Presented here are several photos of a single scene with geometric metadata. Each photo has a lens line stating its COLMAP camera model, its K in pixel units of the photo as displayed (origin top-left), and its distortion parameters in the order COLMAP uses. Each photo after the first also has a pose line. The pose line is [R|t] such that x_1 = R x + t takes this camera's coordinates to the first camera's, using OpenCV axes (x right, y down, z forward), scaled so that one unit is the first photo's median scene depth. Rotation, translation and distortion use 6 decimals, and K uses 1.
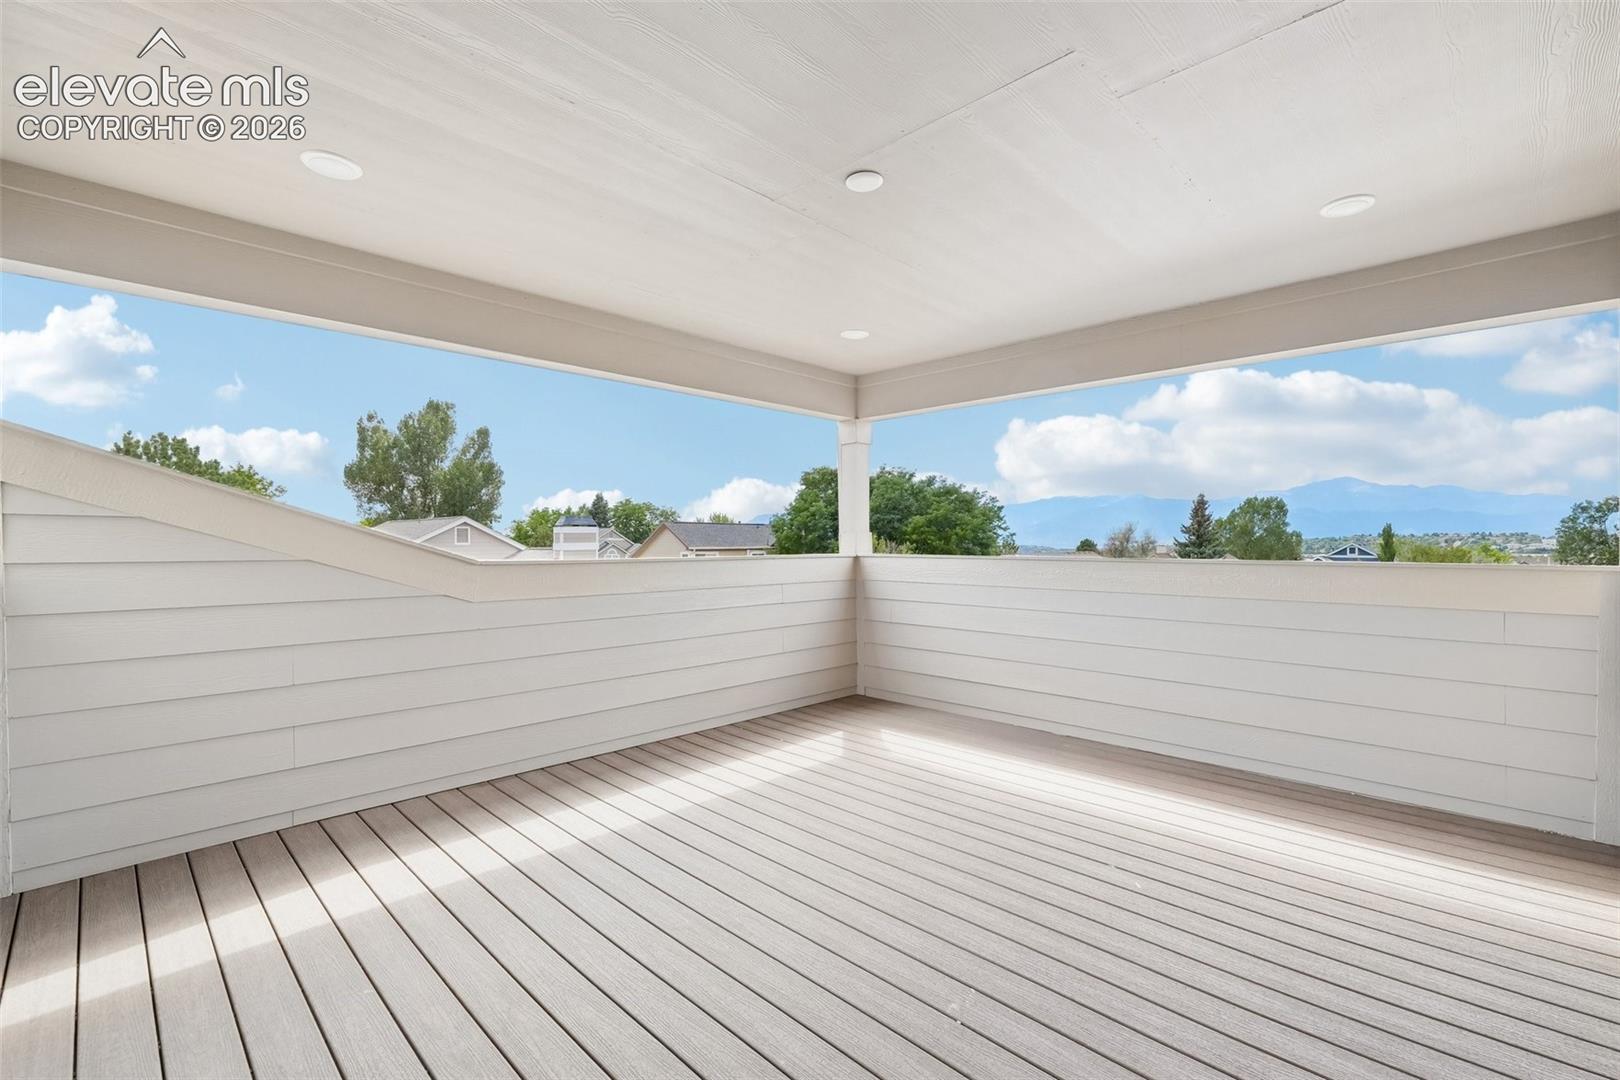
lens RADIAL K [[697.4, 0, 811.2], [0, 697.4, 547.0], [0, 0, 1]] dist [-0.000569, -0.000046]
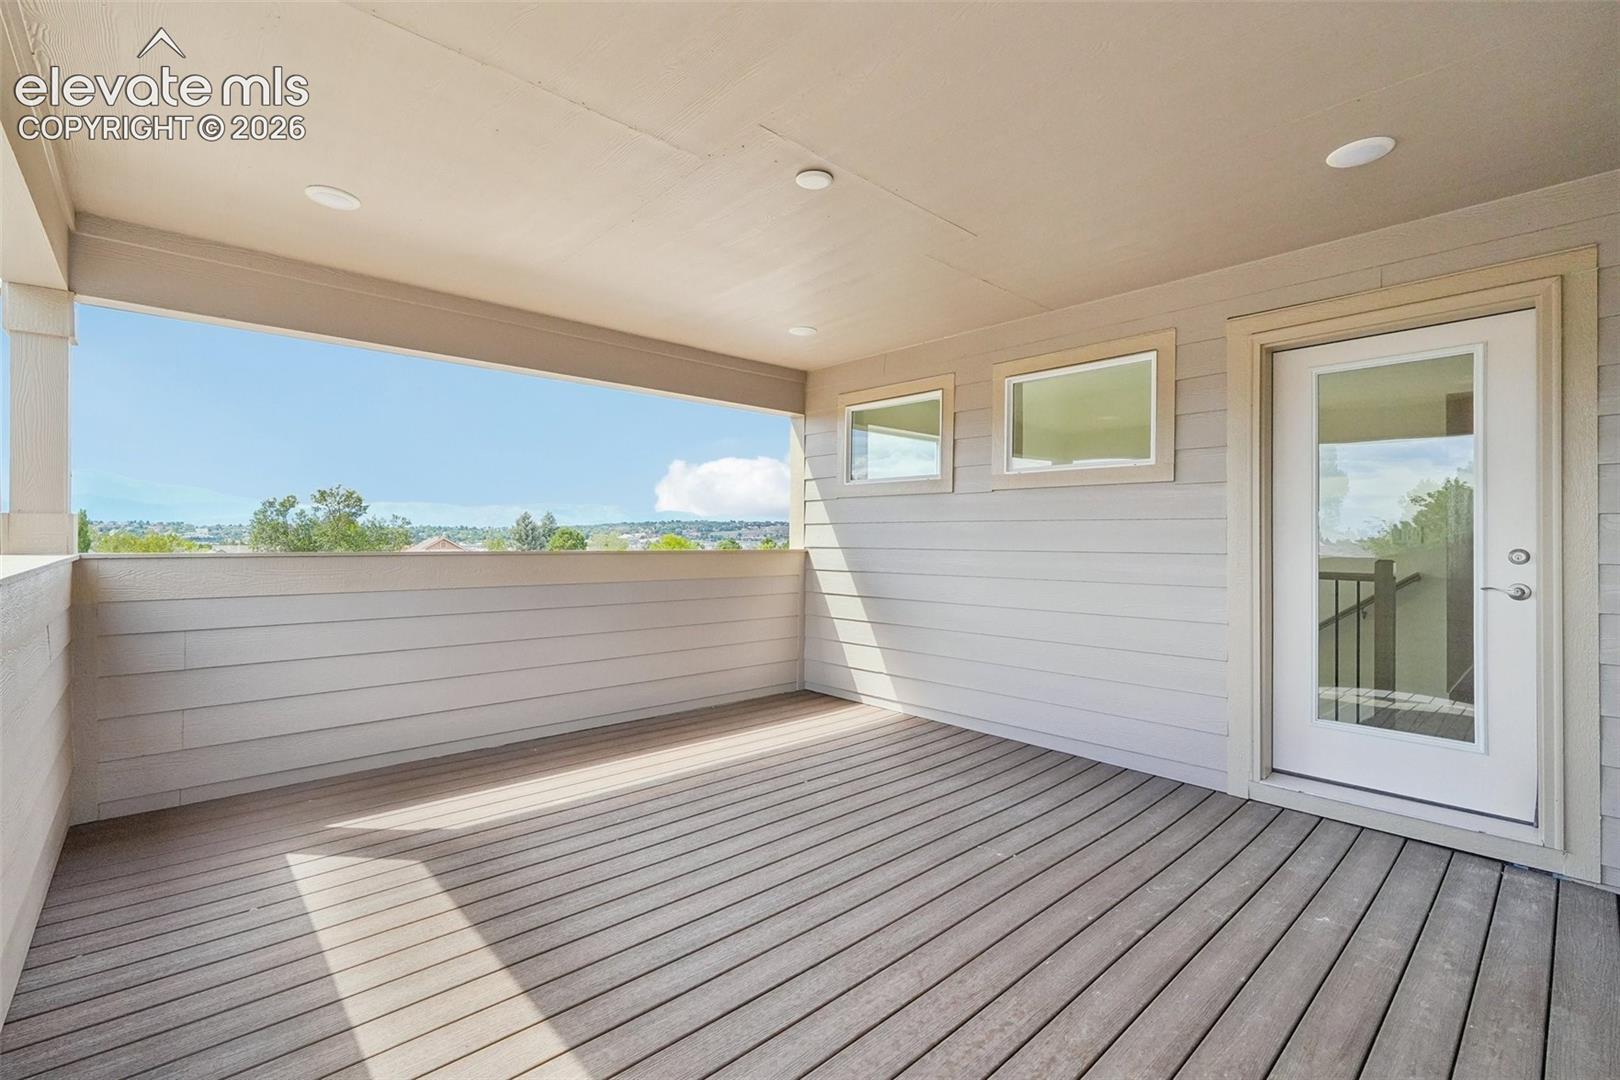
lens RADIAL K [[708.7, 0, 813.1], [0, 708.7, 532.9], [0, 0, 1]] dist [0.007457, 0.000247]
pose [[0.056133, 0.008157, 0.998390, -0.562477], [-0.004127, 0.999960, -0.007938, -0.003475], [-0.998415, -0.003674, 0.056164, 0.556192]]
